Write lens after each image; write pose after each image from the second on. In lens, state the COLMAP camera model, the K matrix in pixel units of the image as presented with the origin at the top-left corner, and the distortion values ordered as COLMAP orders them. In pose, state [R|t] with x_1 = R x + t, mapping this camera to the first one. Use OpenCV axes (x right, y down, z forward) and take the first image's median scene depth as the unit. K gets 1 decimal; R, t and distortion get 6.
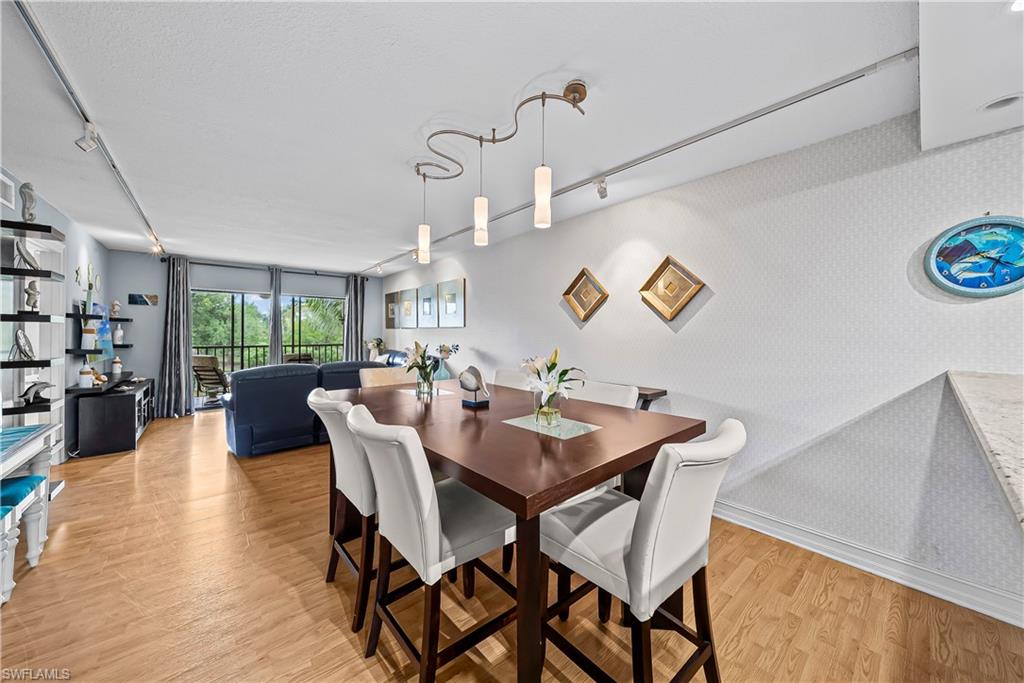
lens RADIAL K [[357.0, 0, 515.0], [0, 357.0, 335.1], [0, 0, 1]] dist [0.002525, 0.000148]
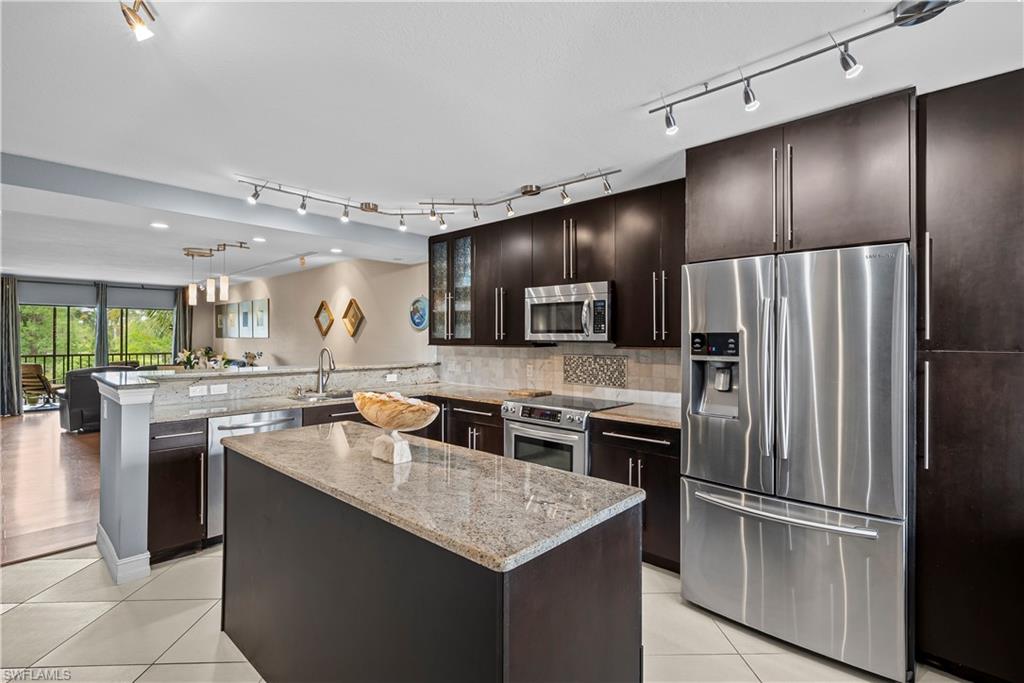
lens RADIAL K [[466.7, 0, 513.0], [0, 466.7, 340.9], [0, 0, 1]] dist [-0.000188, -0.000495]
pose [[0.991536, -0.003017, 0.129799, 0.405217], [0.002879, 0.999995, 0.001249, -0.009103], [-0.129802, -0.000865, 0.991540, -0.596412]]
